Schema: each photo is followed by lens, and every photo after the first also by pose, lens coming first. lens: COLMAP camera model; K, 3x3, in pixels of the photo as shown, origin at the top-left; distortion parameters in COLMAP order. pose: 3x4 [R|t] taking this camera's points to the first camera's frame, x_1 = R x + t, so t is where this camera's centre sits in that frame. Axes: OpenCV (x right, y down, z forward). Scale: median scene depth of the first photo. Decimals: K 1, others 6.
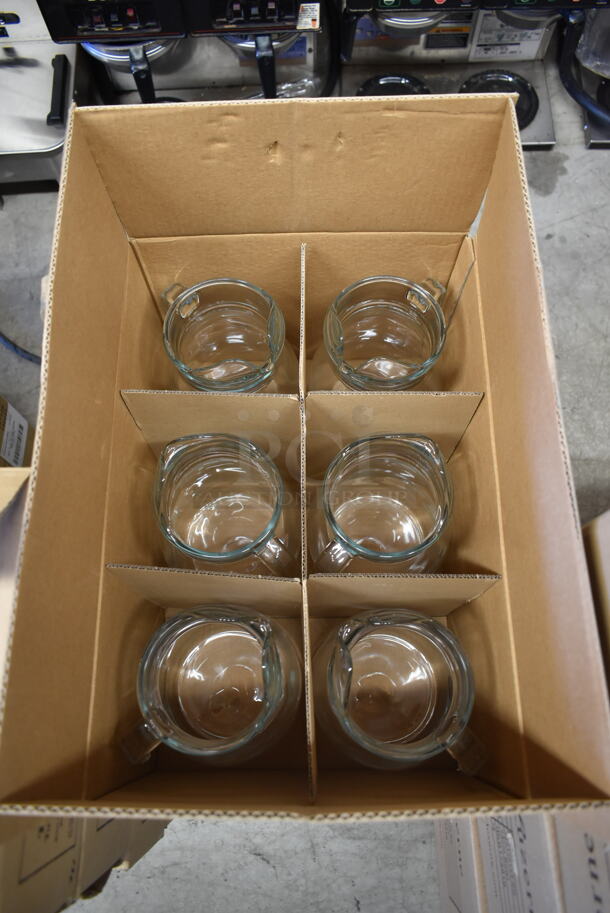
lens RADIAL K [[687.5, 0, 302.2], [0, 687.5, 459.5], [0, 0, 1]] dist [-0.024914, 0.004616]
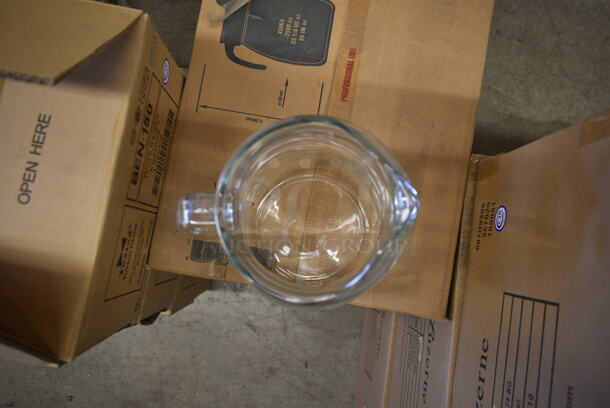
lens RADIAL K [[459.3, 0, 306.4], [0, 459.3, 206.3], [0, 0, 1]] dist [-0.024914, 0.004616]
pose [[0.981706, 0.187297, 0.034247, -0.024474], [-0.190105, 0.954150, 0.231208, 0.048416], [0.010628, -0.233489, 0.972301, 0.038612]]
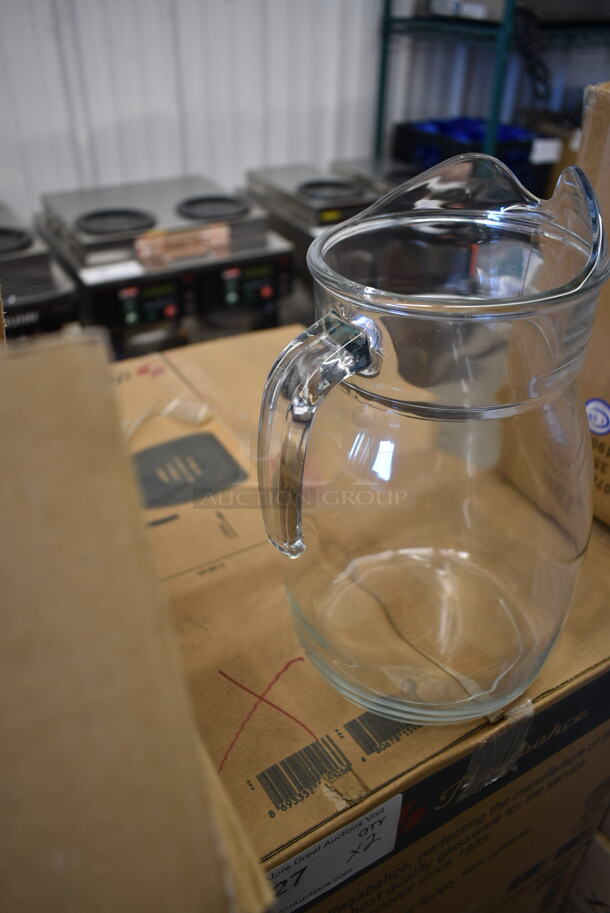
lens RADIAL K [[687.5, 0, 304.6], [0, 687.5, 455.5], [0, 0, 1]] dist [-0.024914, 0.004616]
pose [[0.867937, -0.253644, 0.427024, -0.226107], [0.458897, 0.738422, -0.494112, 0.312348], [-0.189995, 0.624818, 0.757300, 0.181515]]
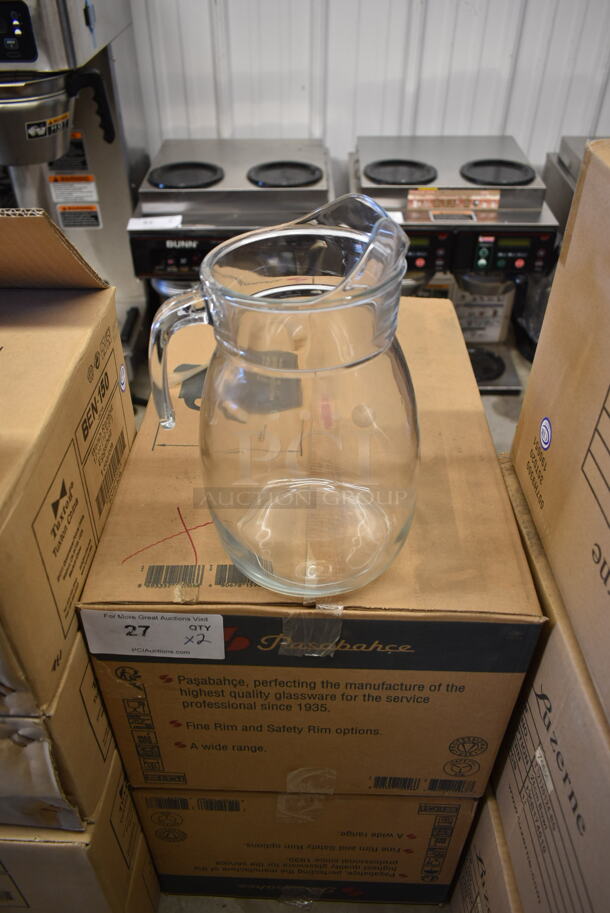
lens RADIAL K [[687.5, 0, 300.3], [0, 687.5, 458.7], [0, 0, 1]] dist [-0.024914, 0.004616]
pose [[0.999138, 0.036999, -0.018833, 0.002476], [-0.041382, 0.851044, -0.523461, 0.468805], [-0.003340, 0.523789, 0.851841, 0.029762]]
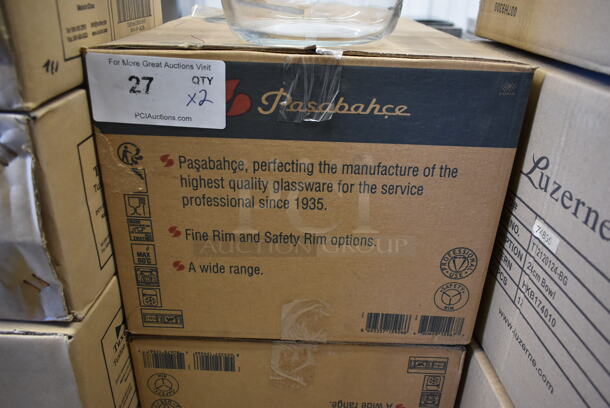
lens RADIAL K [[459.3, 0, 306.0], [0, 459.3, 203.9], [0, 0, 1]] dist [-0.024914, 0.004616]
pose [[0.998698, 0.051006, 0.001243, 0.006582], [-0.035601, 0.714120, -0.699117, 0.637083], [-0.036547, 0.698163, 0.715006, 0.377817]]
